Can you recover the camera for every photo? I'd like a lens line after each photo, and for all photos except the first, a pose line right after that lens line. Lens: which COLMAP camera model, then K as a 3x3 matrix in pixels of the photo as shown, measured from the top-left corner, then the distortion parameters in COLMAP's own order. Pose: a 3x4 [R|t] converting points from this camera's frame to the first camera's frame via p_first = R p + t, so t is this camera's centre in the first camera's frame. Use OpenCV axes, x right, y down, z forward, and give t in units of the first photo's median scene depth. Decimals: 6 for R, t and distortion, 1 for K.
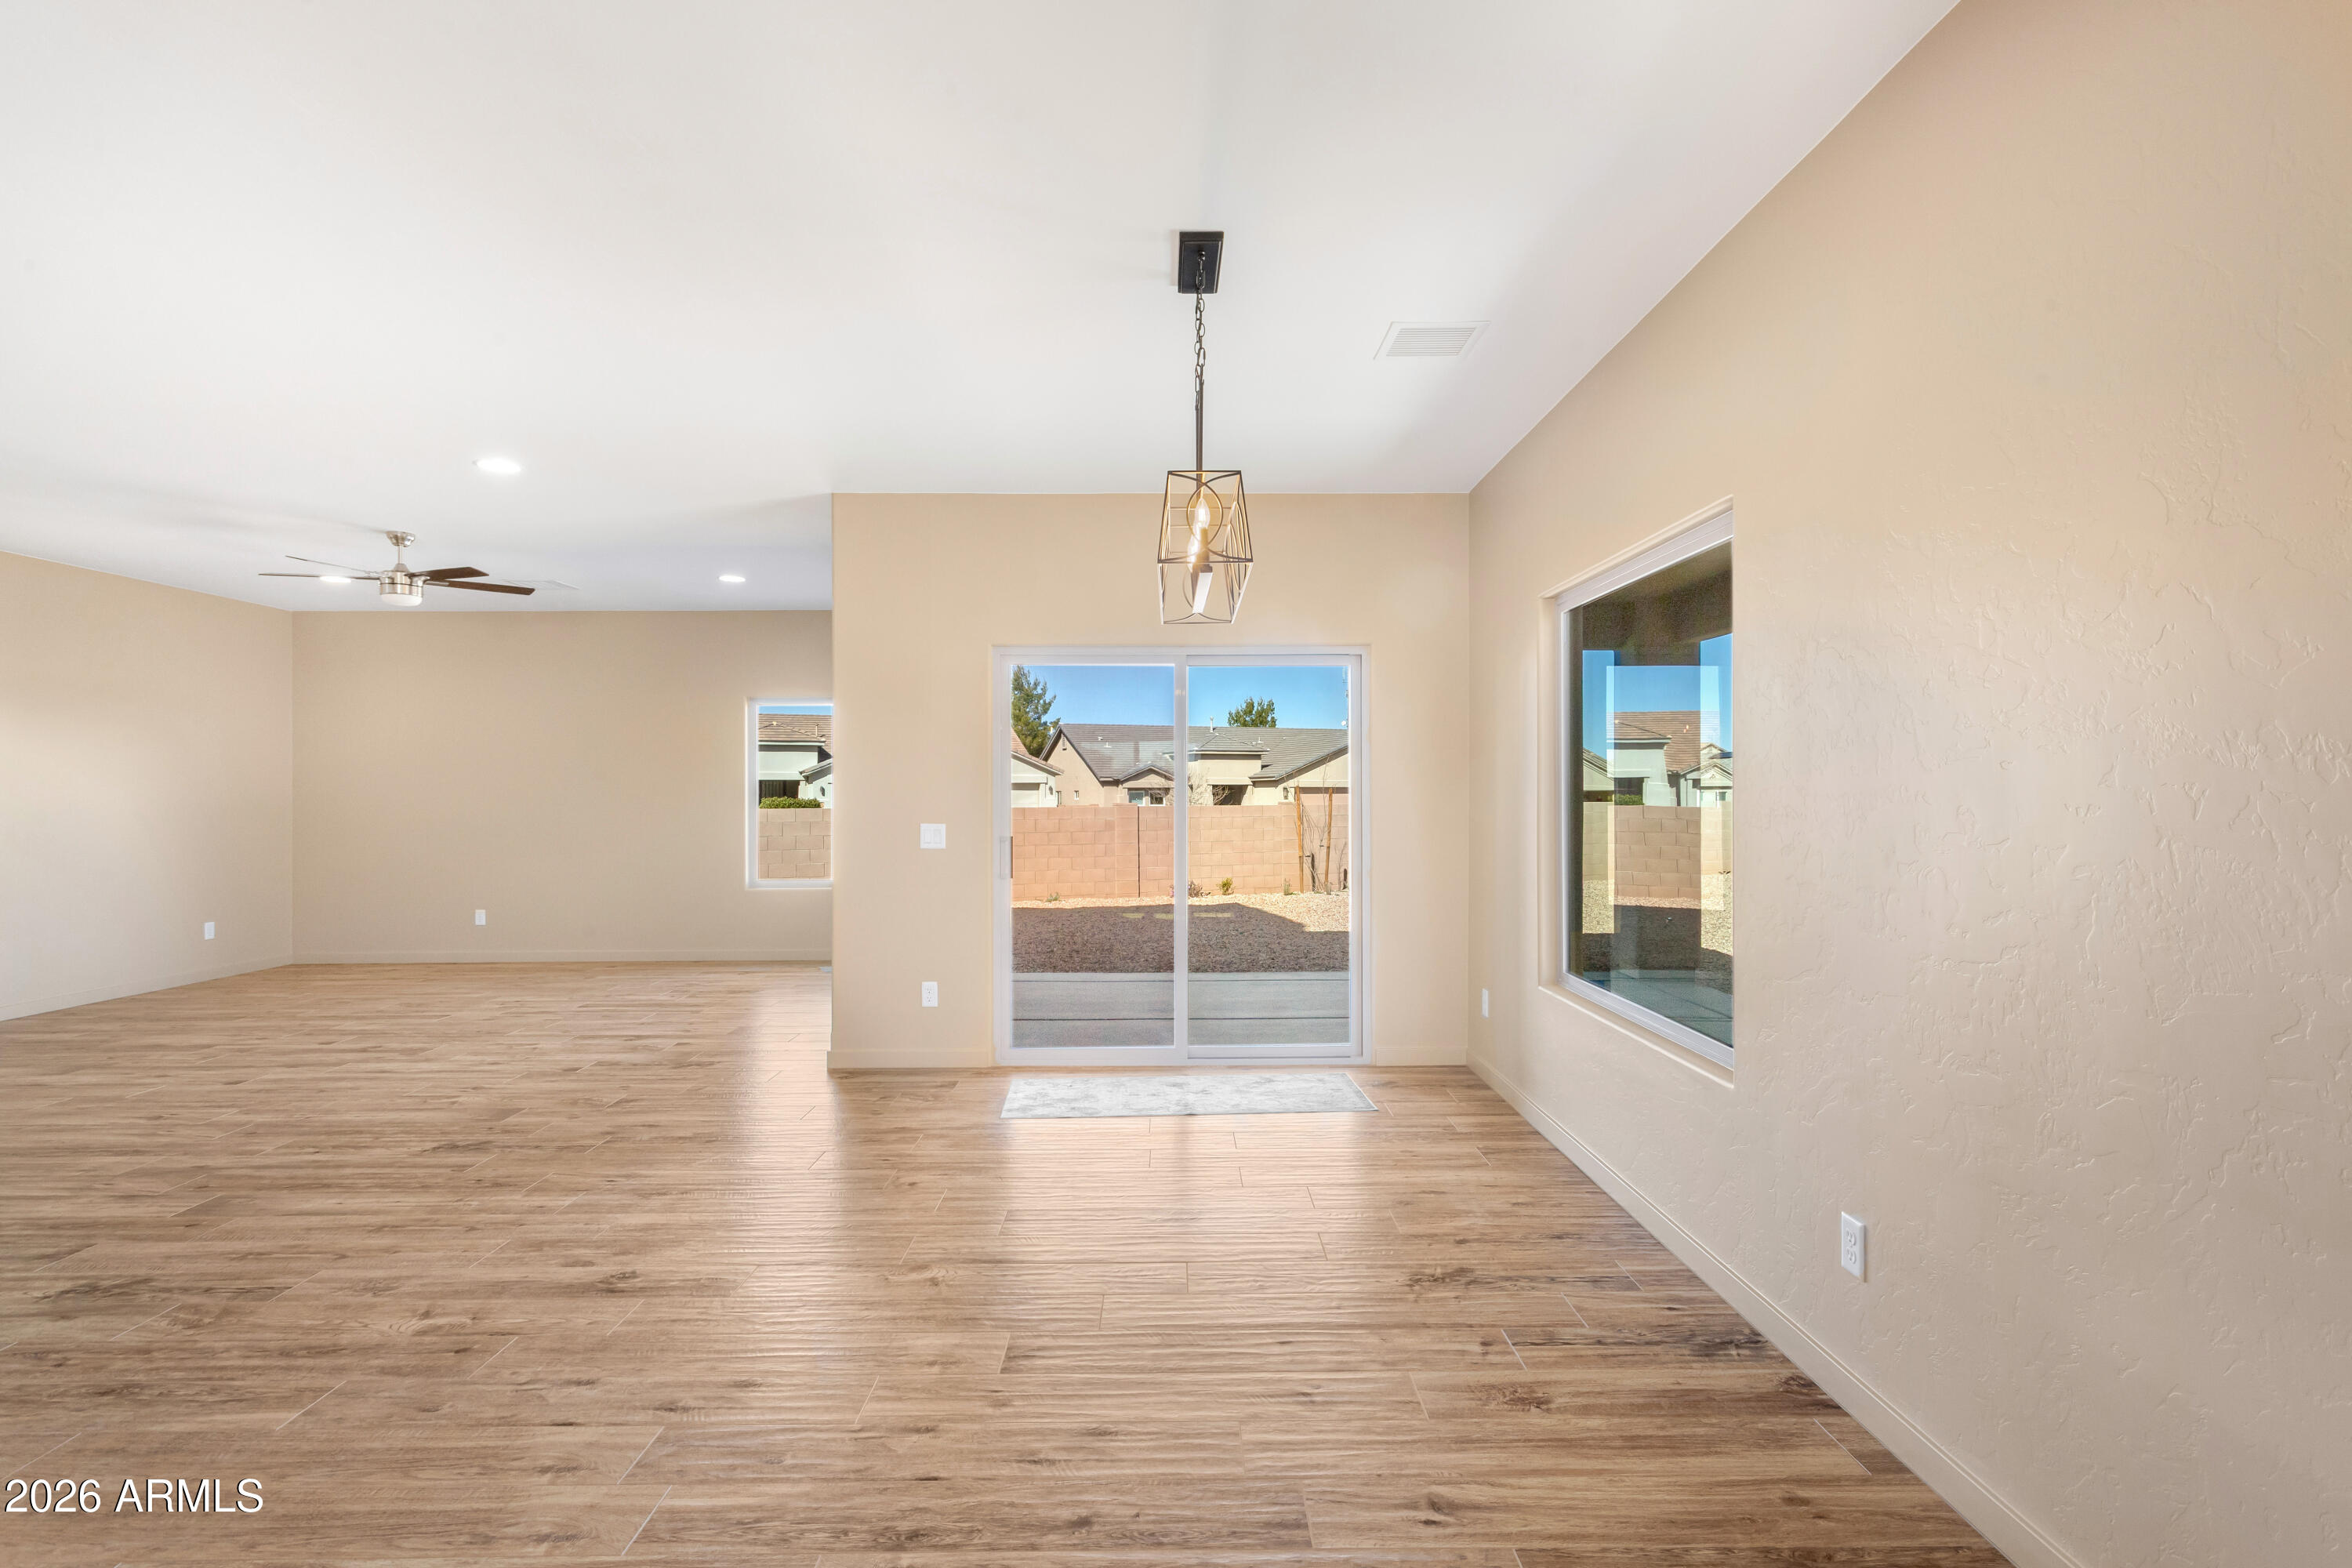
lens RADIAL K [[1130.0, 0, 1157.5], [0, 1130.0, 776.4], [0, 0, 1]] dist [0.007725, 0.002643]
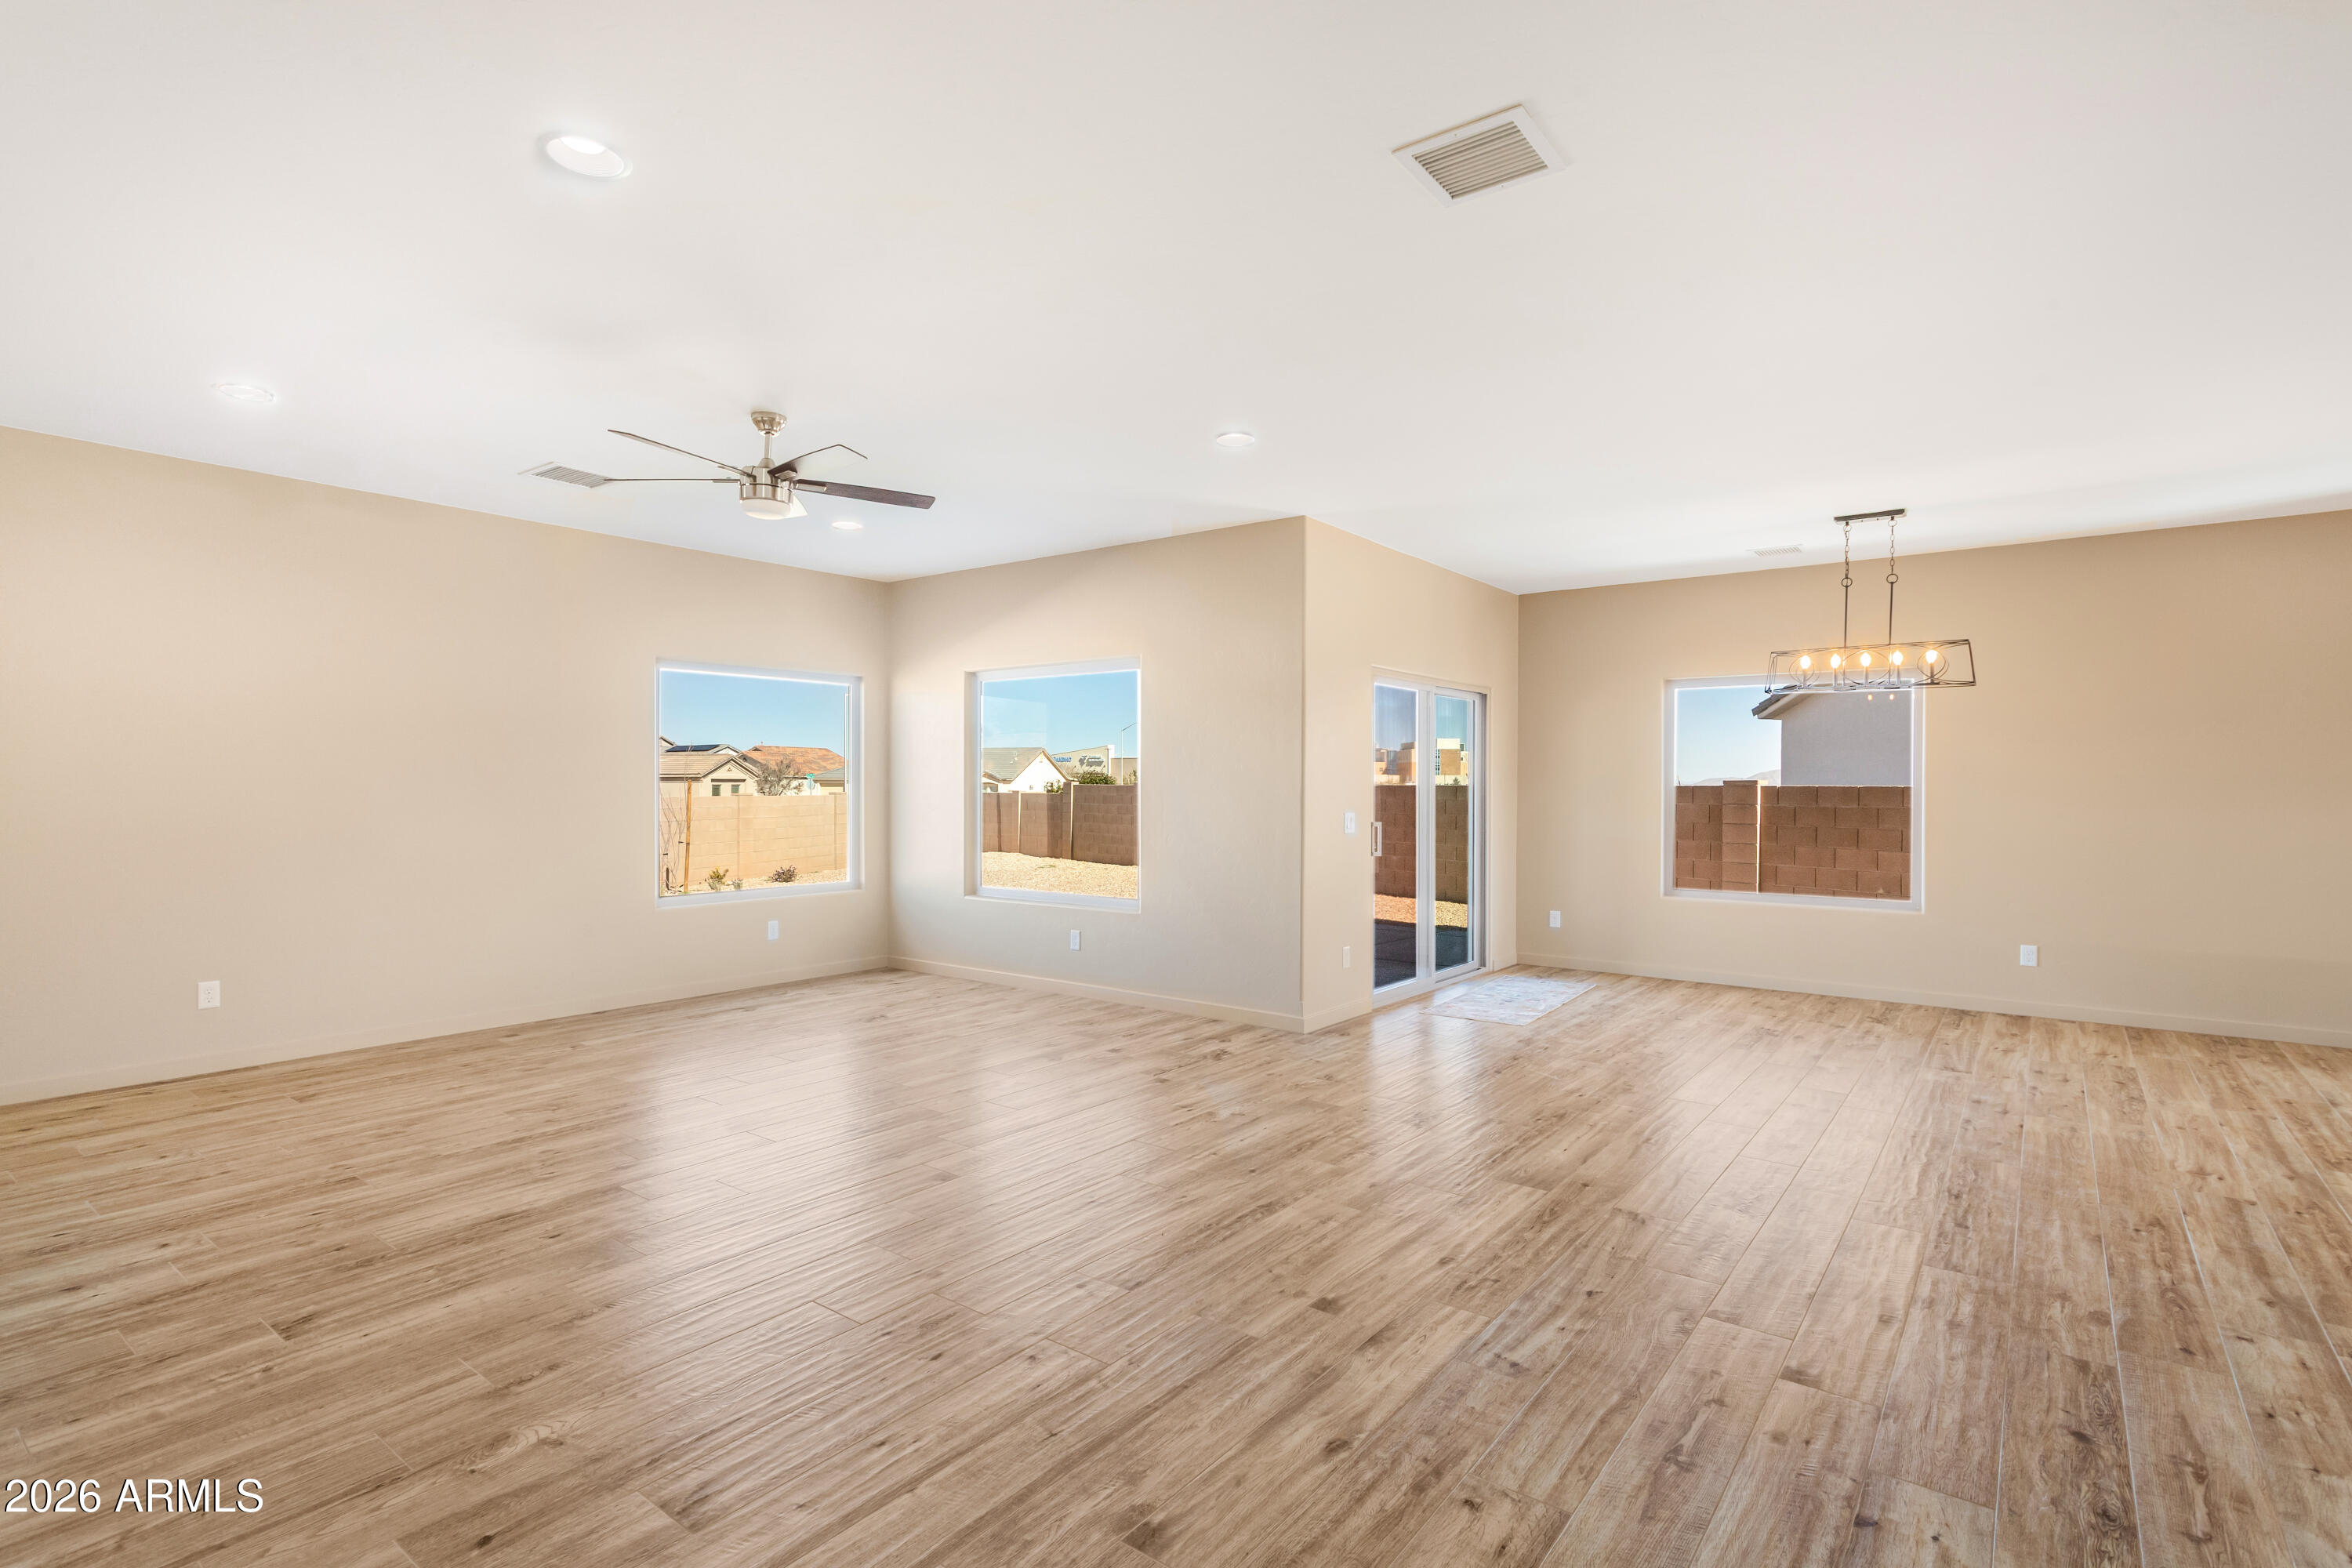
lens RADIAL K [[1130.0, 0, 1163.3], [0, 1130.0, 795.3], [0, 0, 1]] dist [0.007725, 0.002643]
pose [[0.612485, -0.001308, 0.790481, -1.088253], [-0.017109, 0.999742, 0.014911, 0.007143], [-0.790297, -0.022657, 0.612305, 0.371813]]
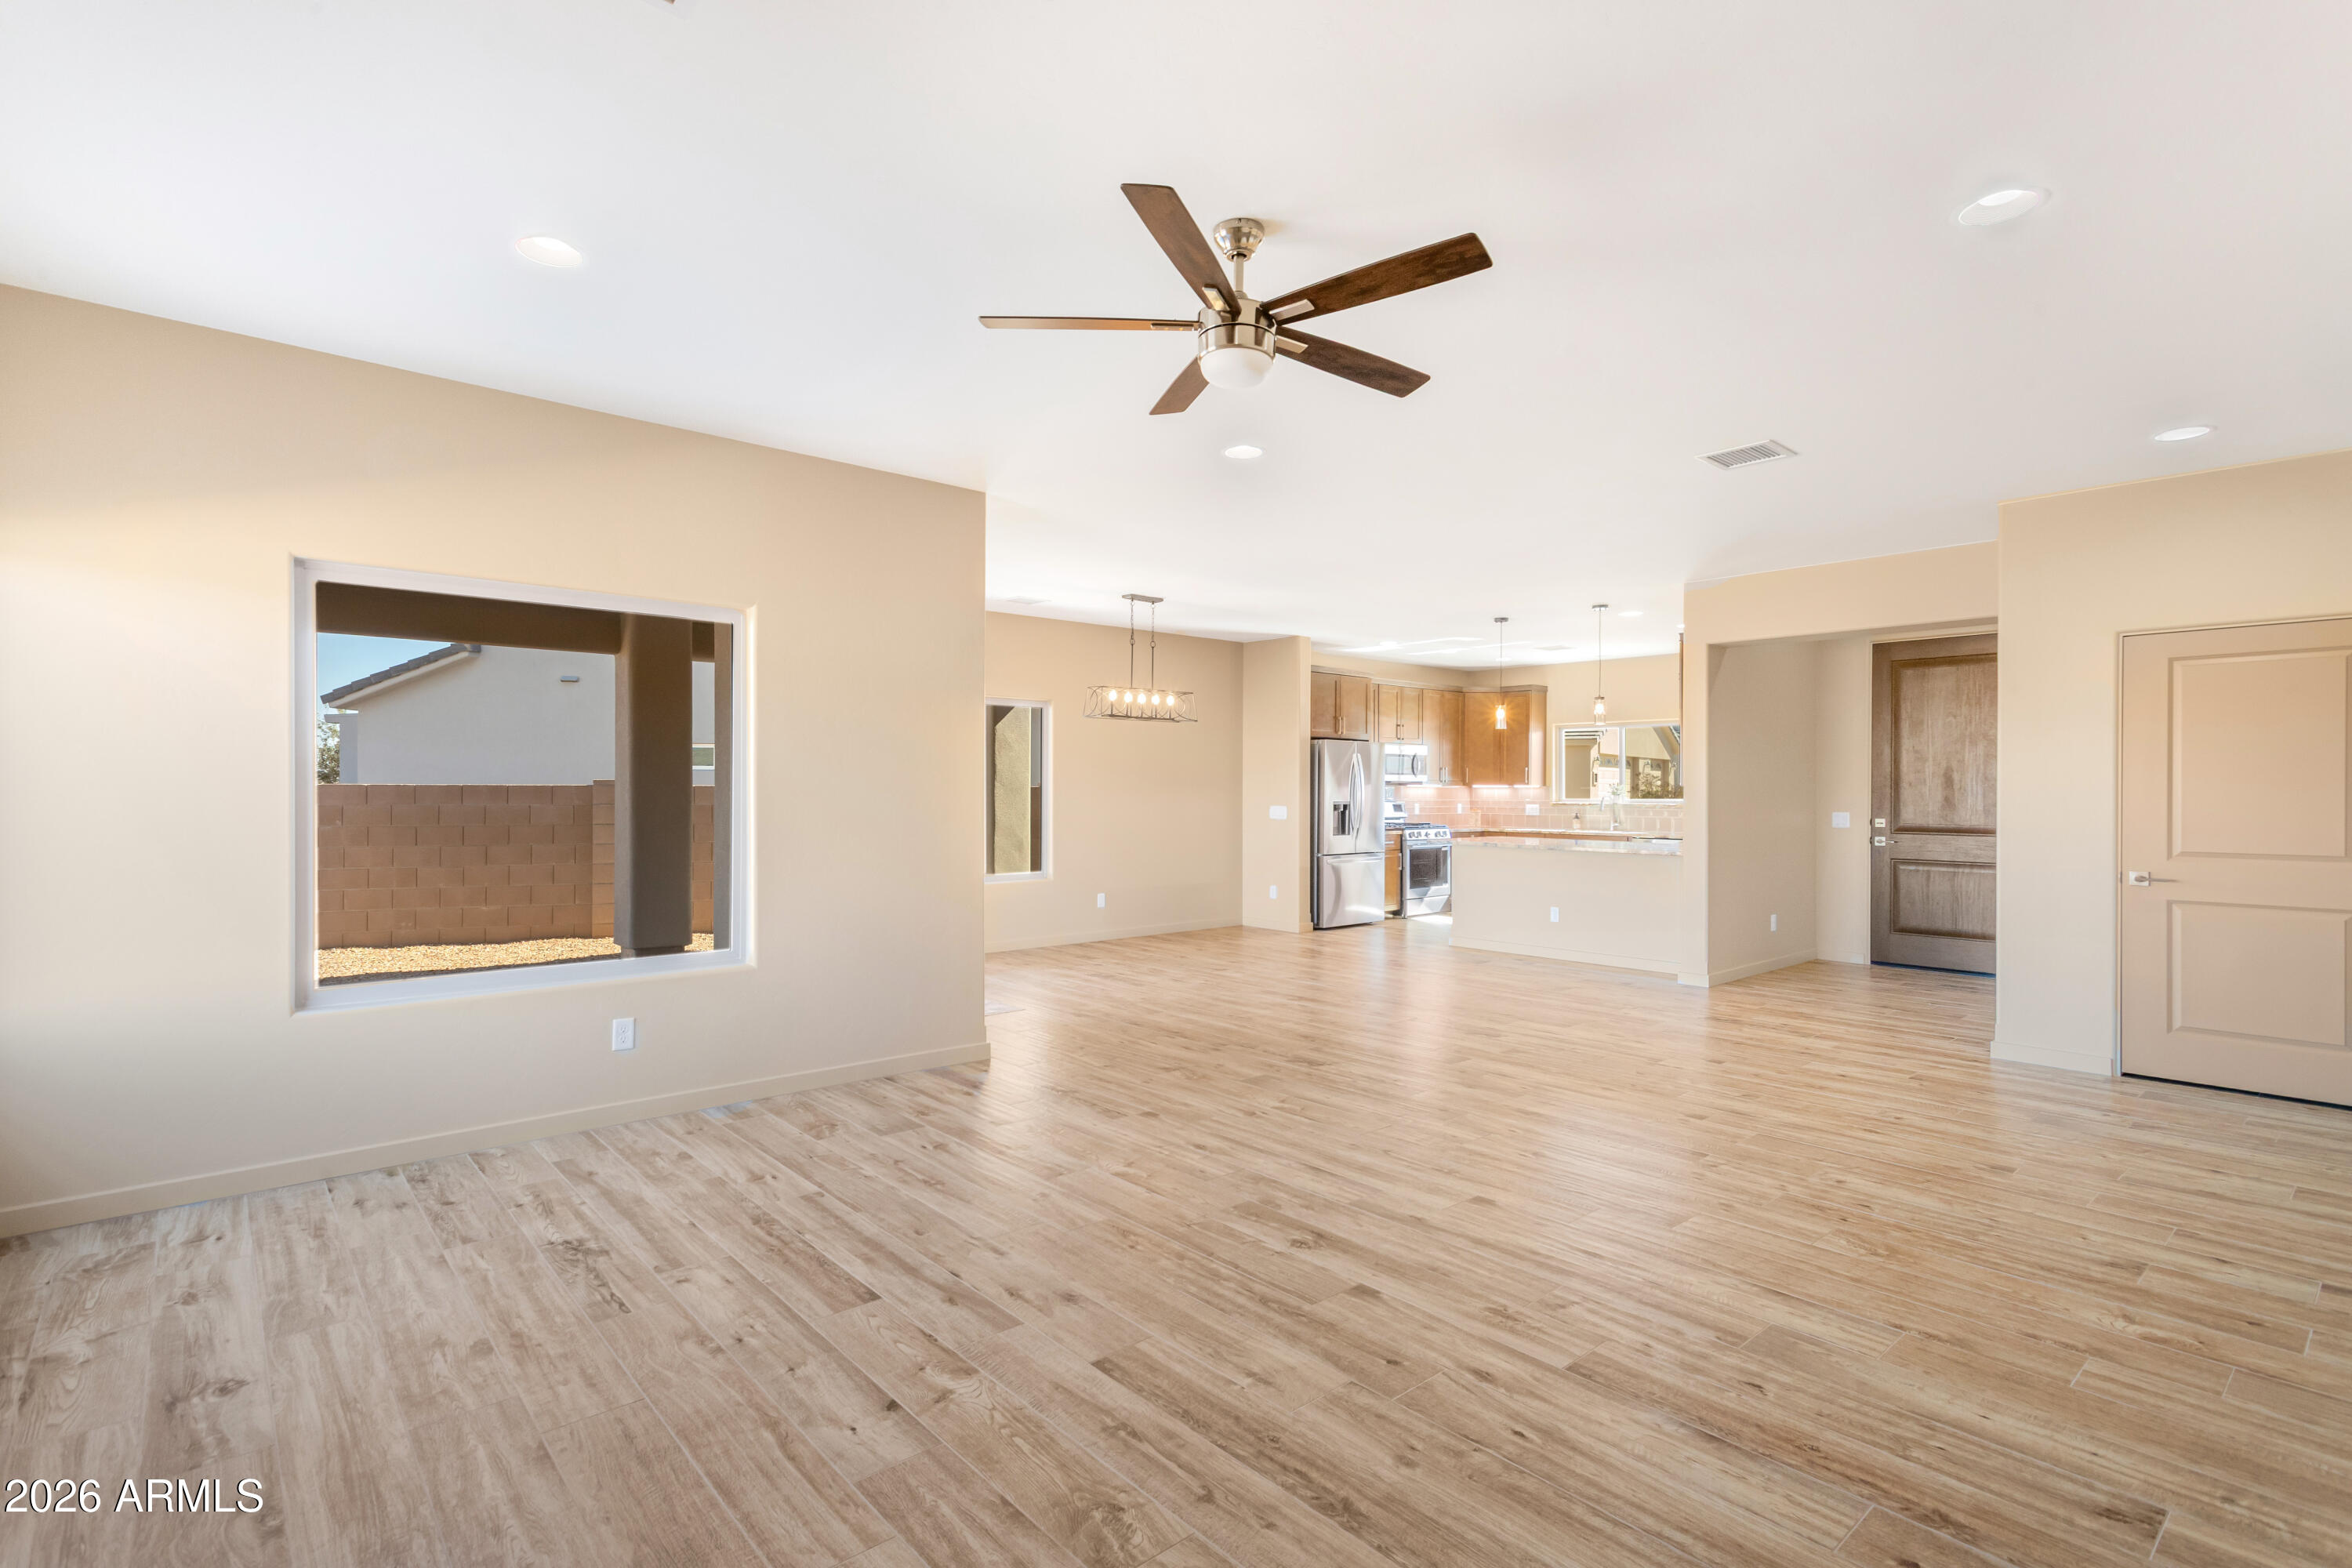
lens RADIAL K [[1130.0, 0, 1176.4], [0, 1130.0, 788.2], [0, 0, 1]] dist [0.007725, 0.002643]
pose [[-0.664192, 0.001919, 0.747560, -1.008683], [-0.013726, 0.999797, -0.014761, 0.022791], [-0.747436, -0.020065, -0.664030, 1.344756]]
